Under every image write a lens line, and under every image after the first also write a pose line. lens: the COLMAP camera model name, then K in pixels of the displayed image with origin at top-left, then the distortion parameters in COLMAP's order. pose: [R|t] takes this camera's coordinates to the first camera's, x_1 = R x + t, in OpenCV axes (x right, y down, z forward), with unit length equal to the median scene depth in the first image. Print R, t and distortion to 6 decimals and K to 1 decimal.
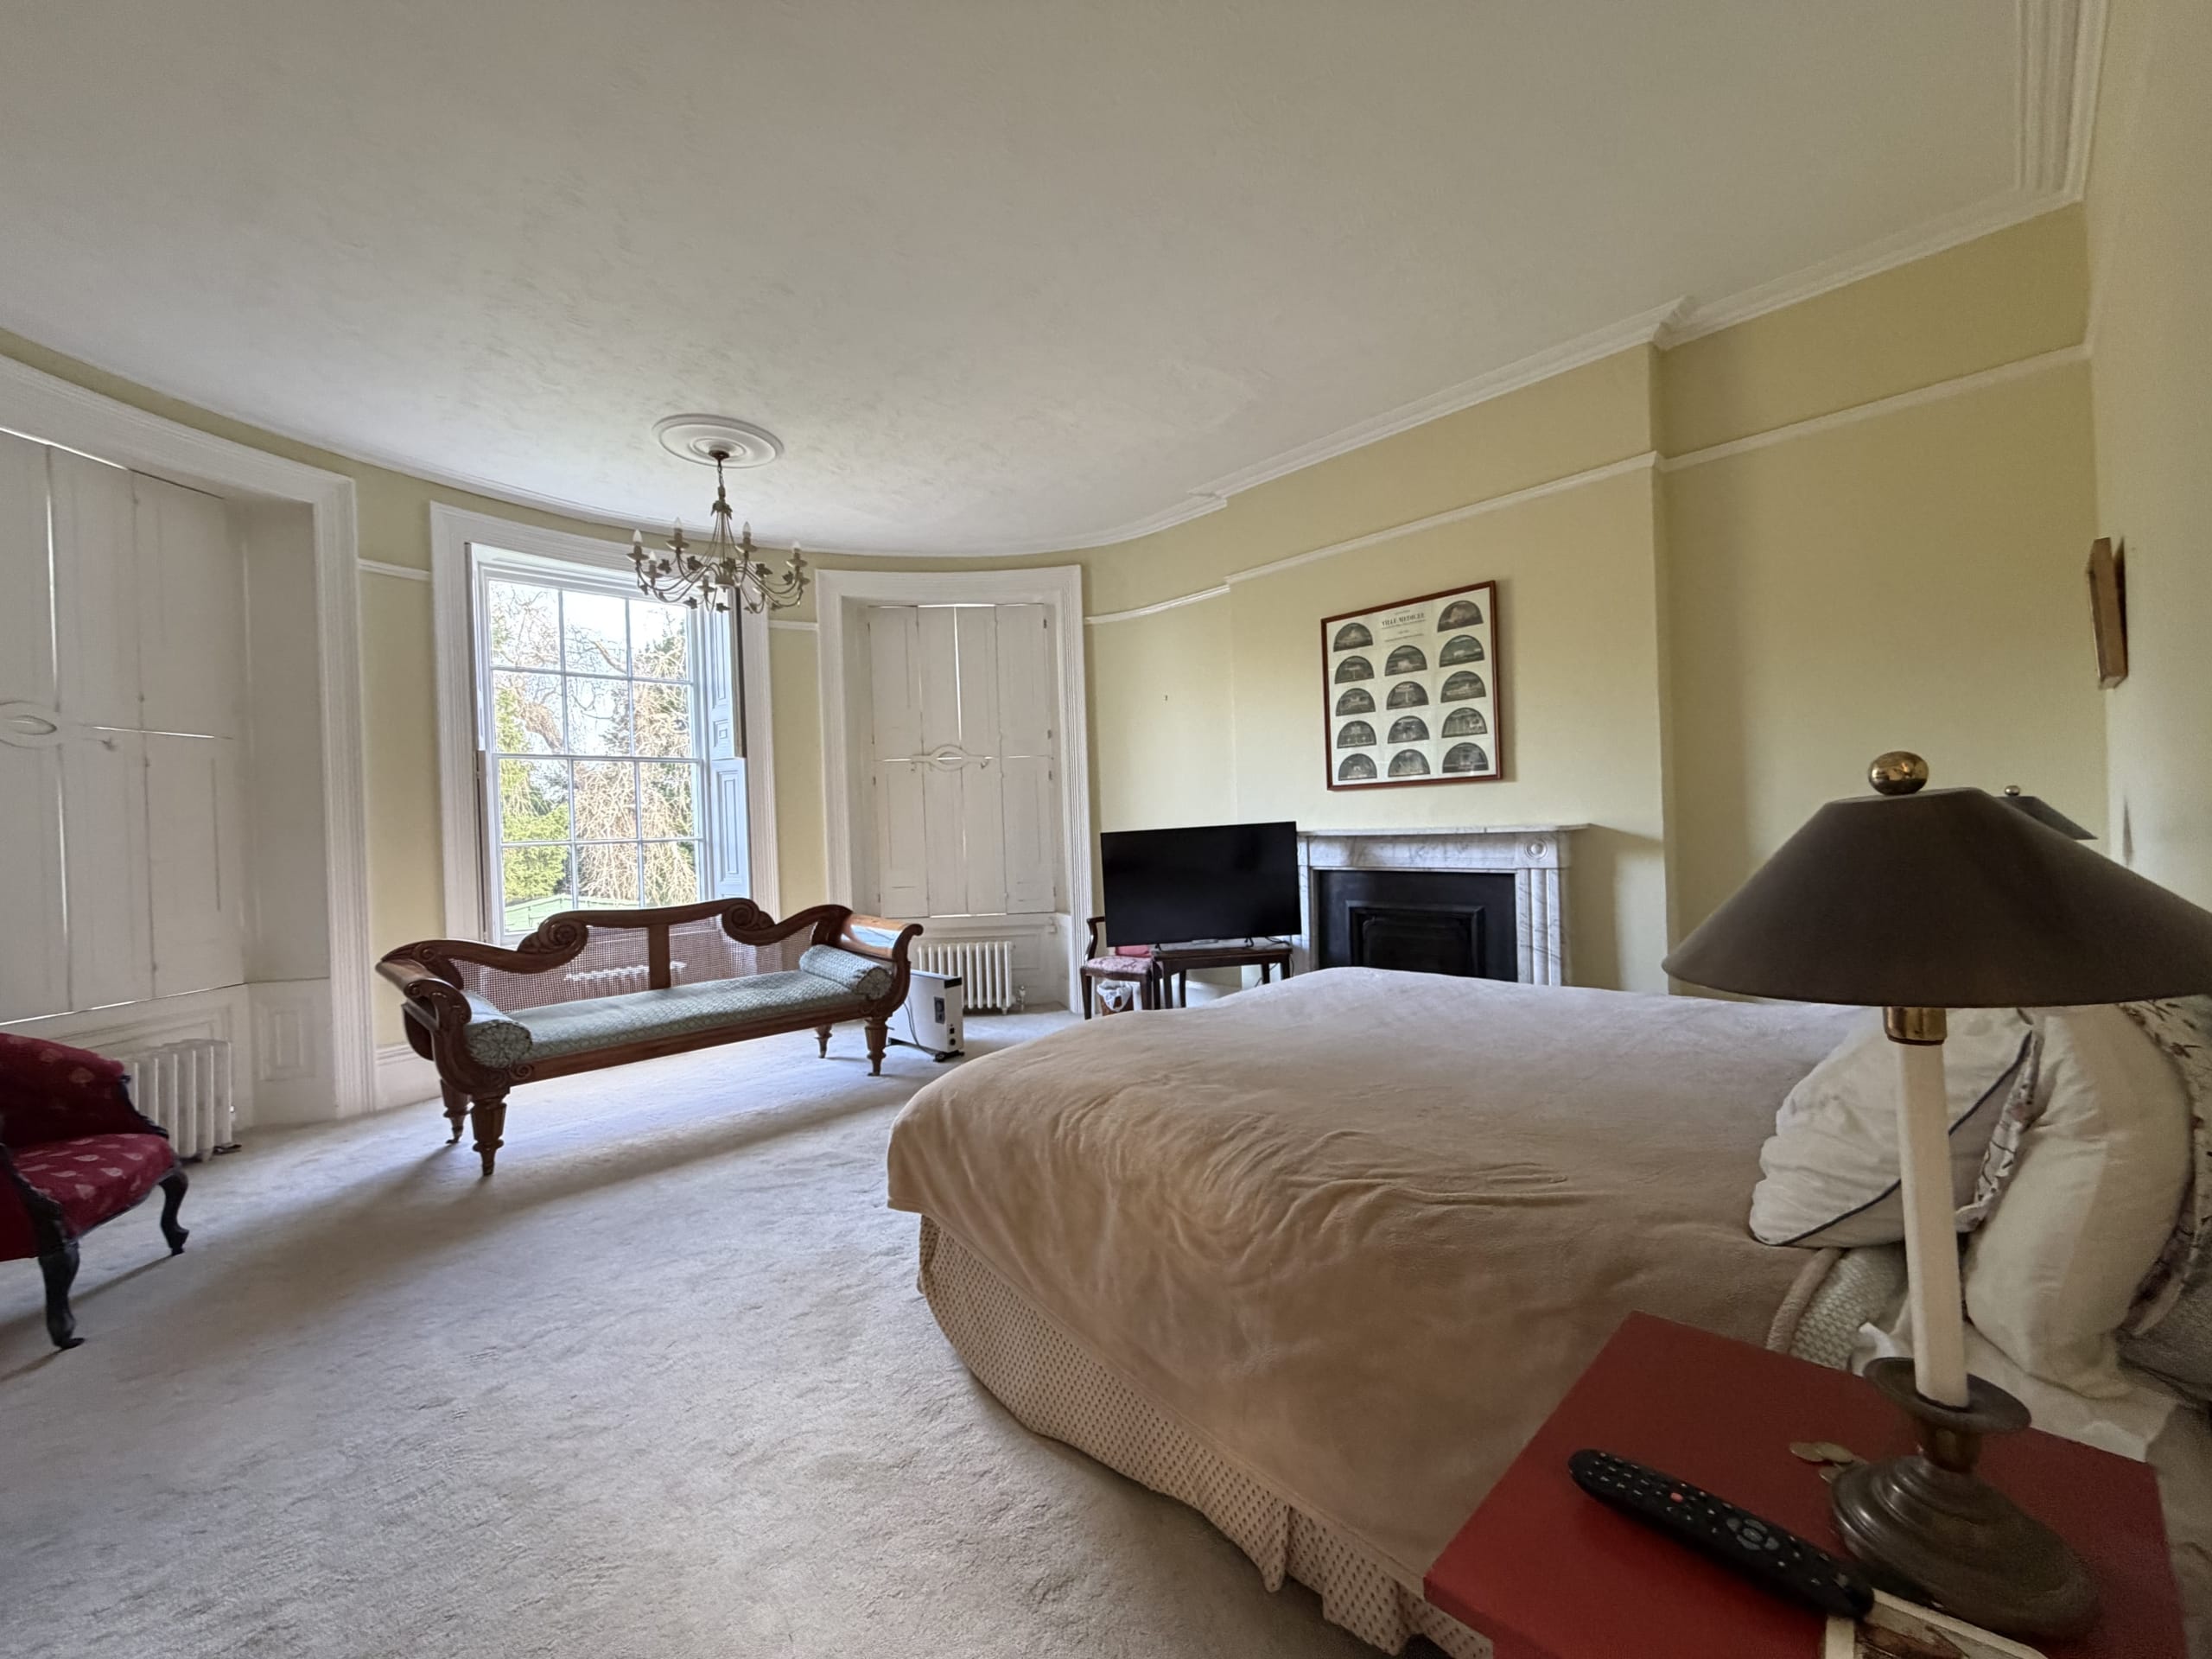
lens RADIAL K [[877.0, 0, 1106.0], [0, 877.0, 829.5], [0, 0, 1]] dist [0.001168, 0.000020]
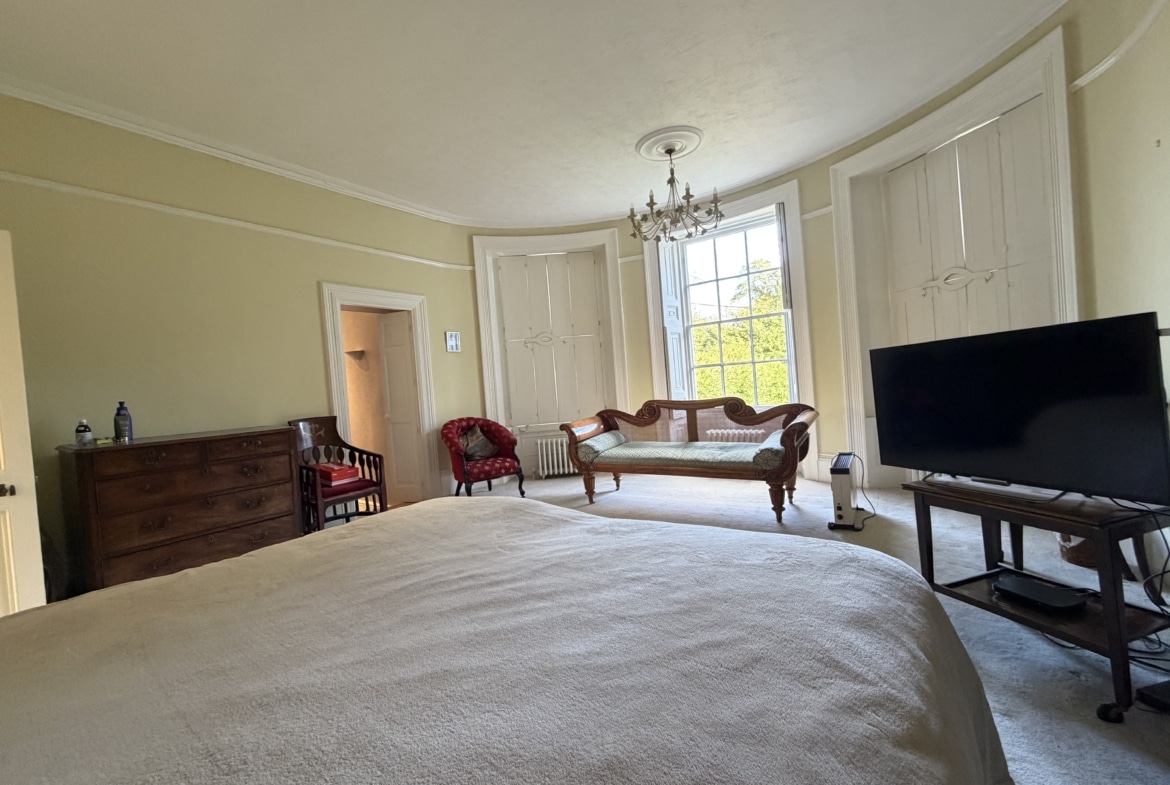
lens RADIAL K [[467.9, 0, 585.7], [0, 467.9, 387.6], [0, 0, 1]] dist [0.000481, 0.000043]
pose [[0.195679, 0.027891, -0.980271, 0.445699], [0.063228, 0.997157, 0.040993, 0.004747], [0.978628, -0.070002, 0.193359, 0.572201]]
